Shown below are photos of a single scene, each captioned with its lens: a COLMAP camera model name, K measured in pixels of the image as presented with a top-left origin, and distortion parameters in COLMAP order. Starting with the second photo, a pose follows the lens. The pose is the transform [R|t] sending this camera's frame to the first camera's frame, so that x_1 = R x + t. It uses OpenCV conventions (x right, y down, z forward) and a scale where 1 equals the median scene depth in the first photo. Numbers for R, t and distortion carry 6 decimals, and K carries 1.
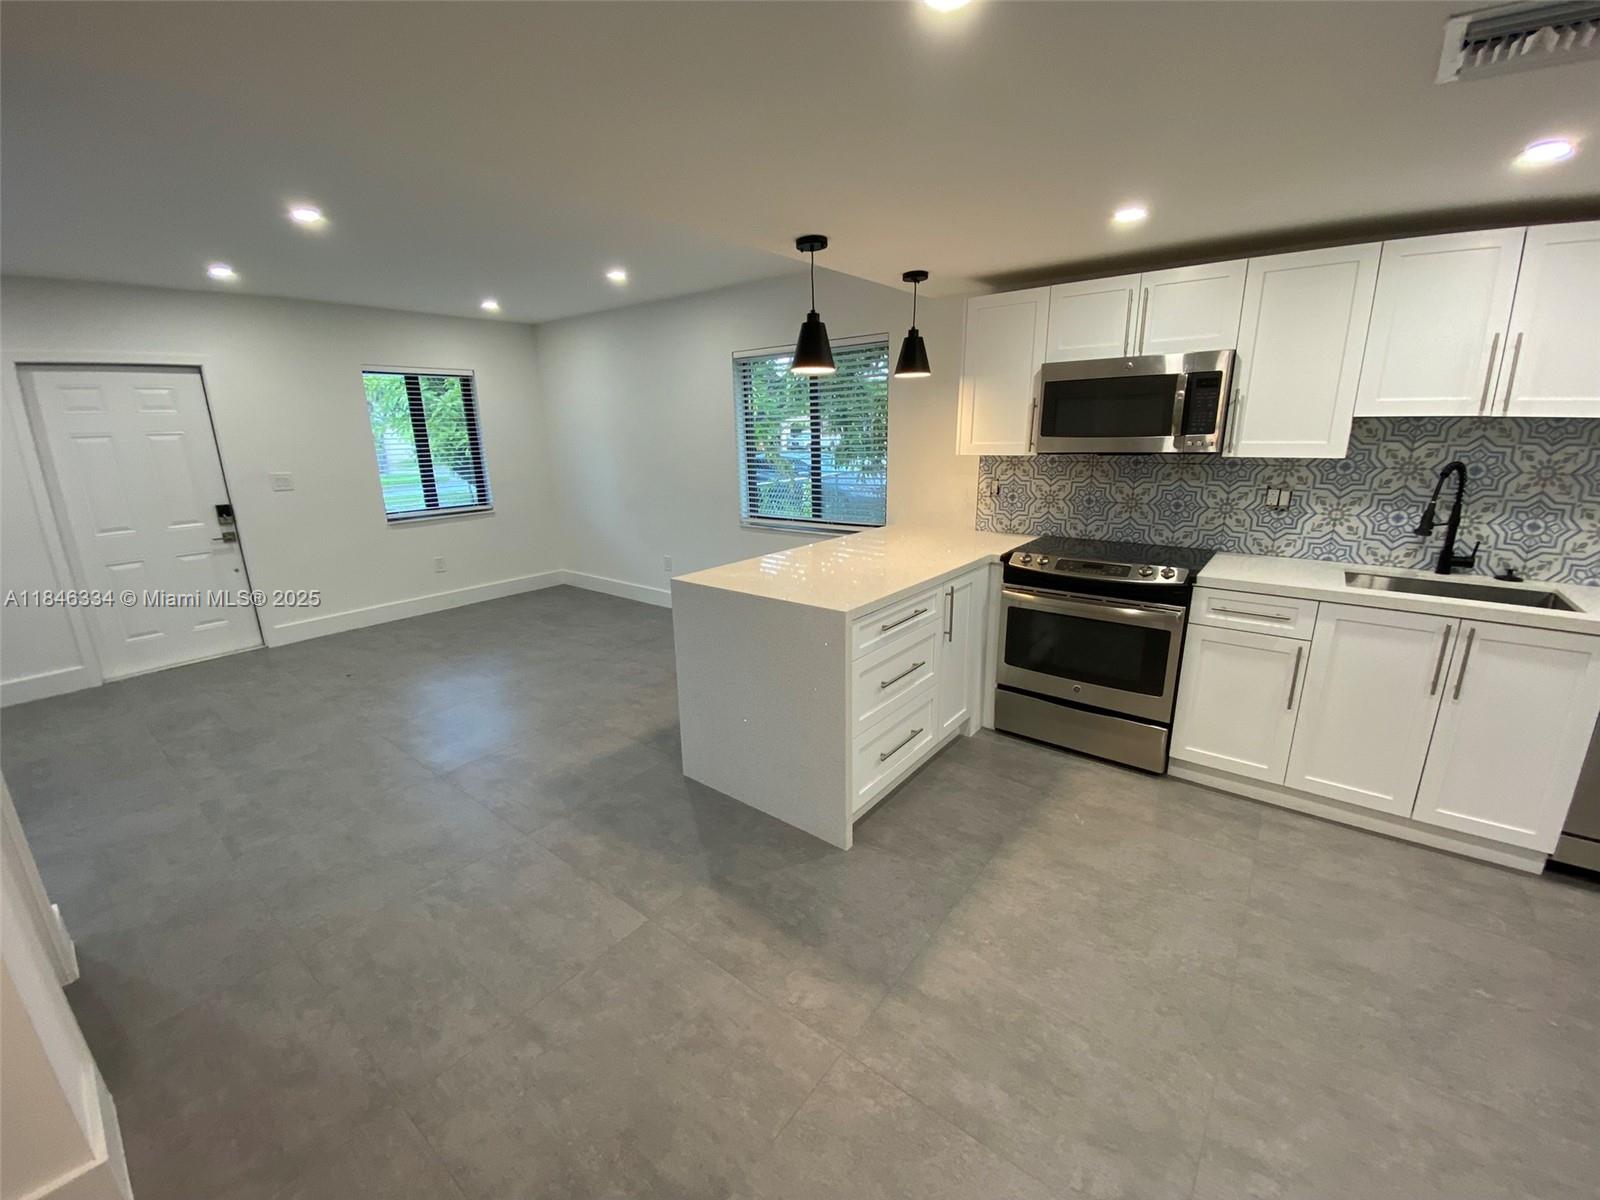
lens RADIAL K [[644.6, 0, 820.3], [0, 644.6, 628.5], [0, 0, 1]] dist [0.007664, -0.000681]
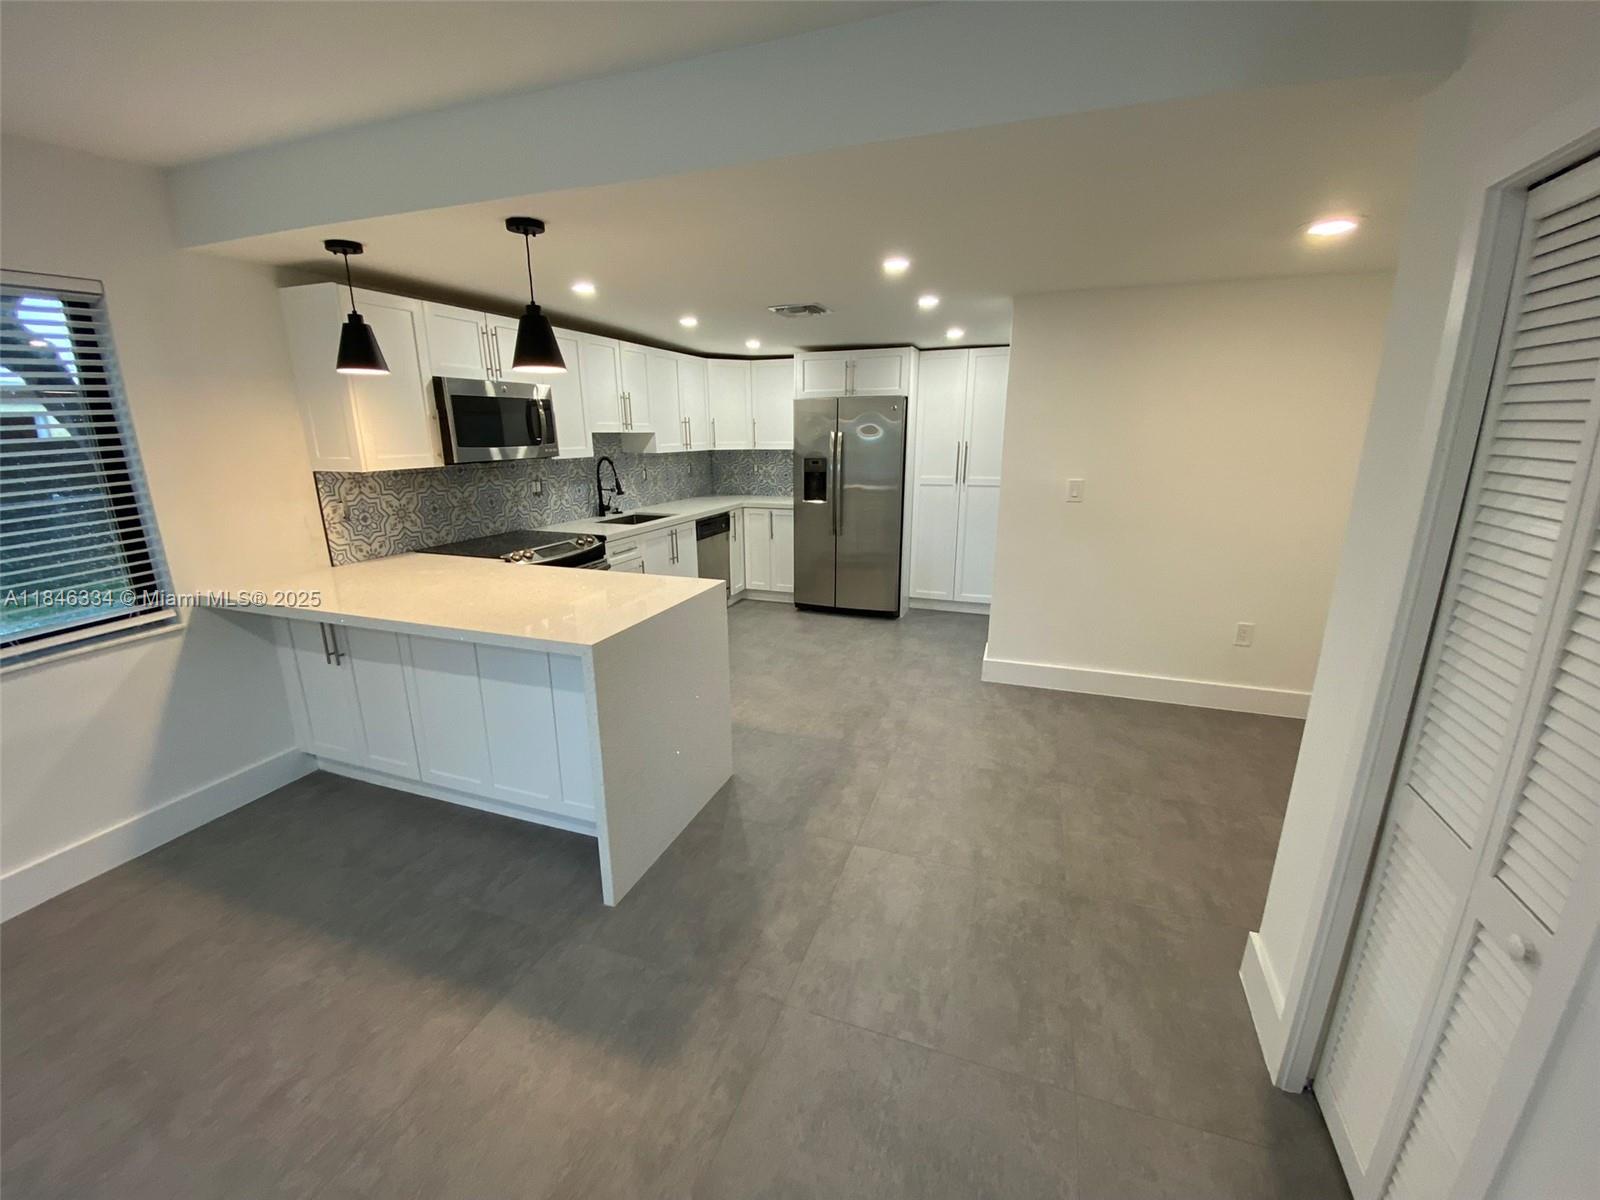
lens RADIAL K [[644.6, 0, 803.3], [0, 644.6, 601.7], [0, 0, 1]] dist [0.007664, -0.000681]
pose [[-0.308749, -0.220515, 0.925228, -0.869140], [0.306898, 0.897628, 0.316349, -0.238478], [-0.900271, 0.381623, -0.209466, 0.834978]]
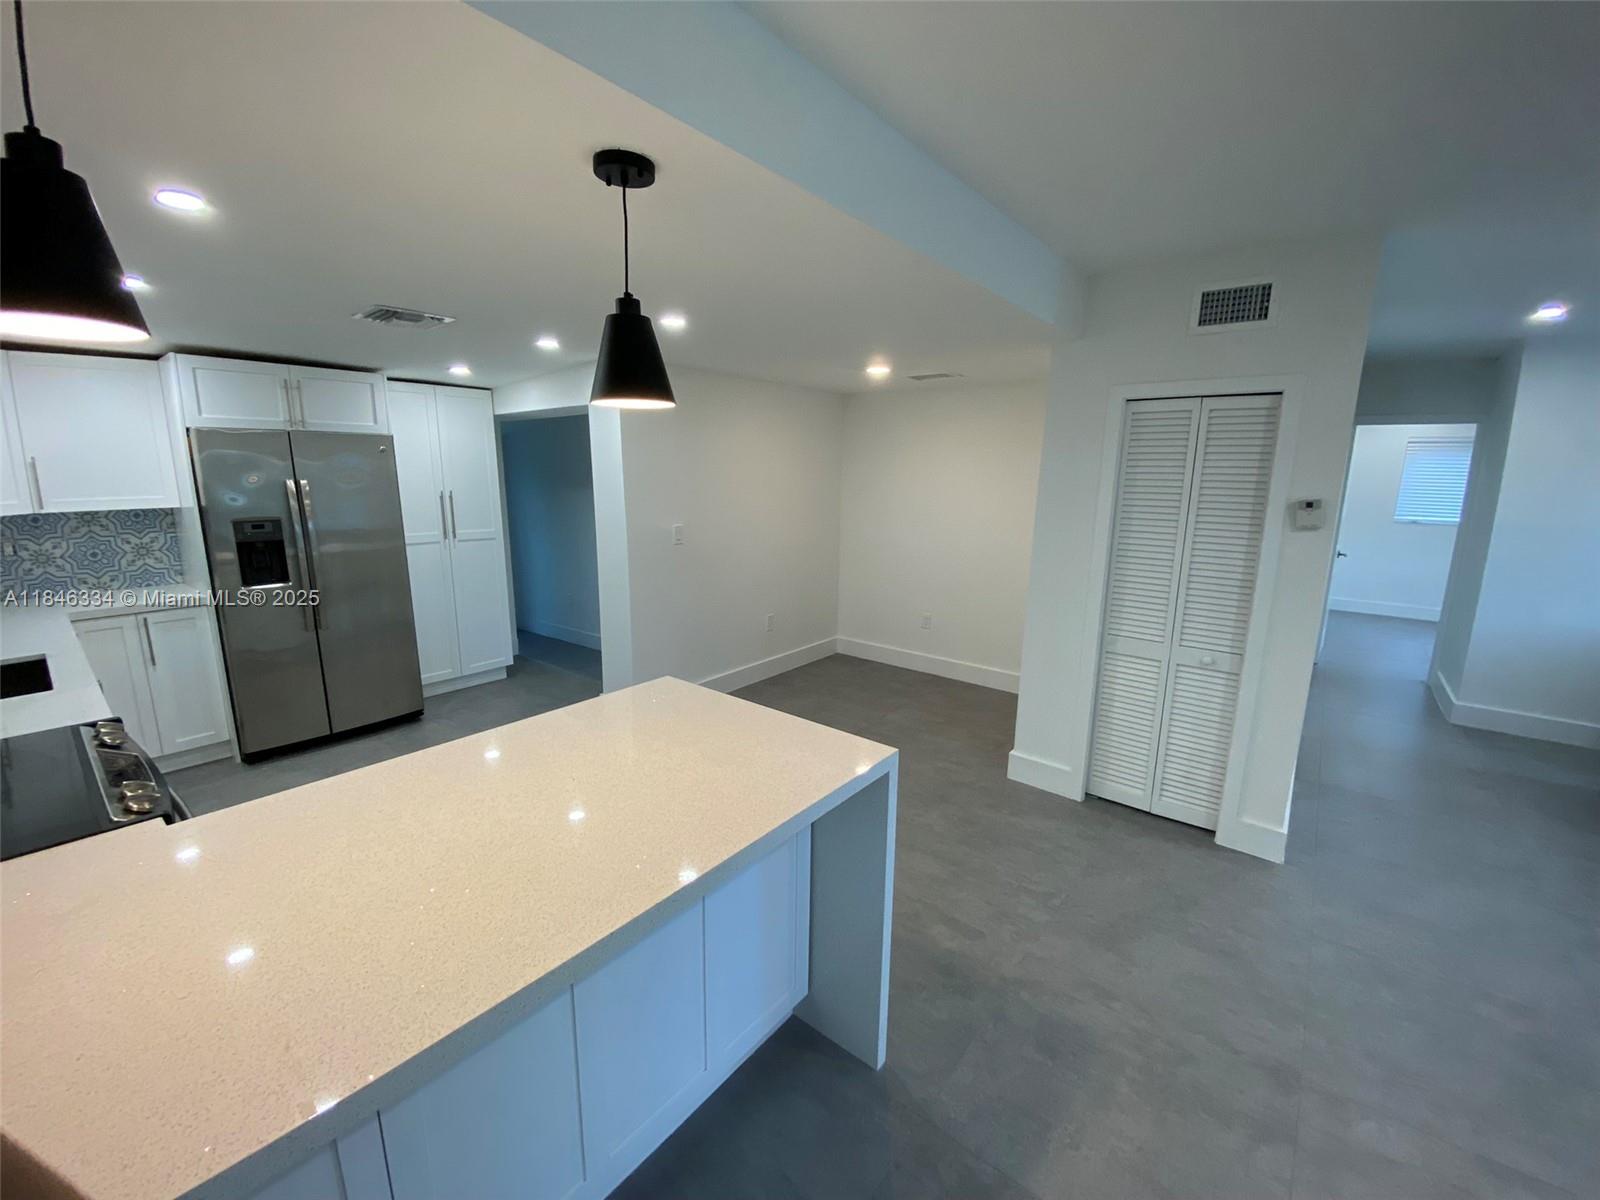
lens RADIAL K [[644.6, 0, 803.3], [0, 644.6, 596.8], [0, 0, 1]] dist [0.007664, -0.000681]
pose [[-0.999471, 0.005809, 0.032009, -0.163496], [0.020401, 0.878329, 0.477621, -0.426113], [-0.025340, 0.478021, -0.877983, 1.320965]]
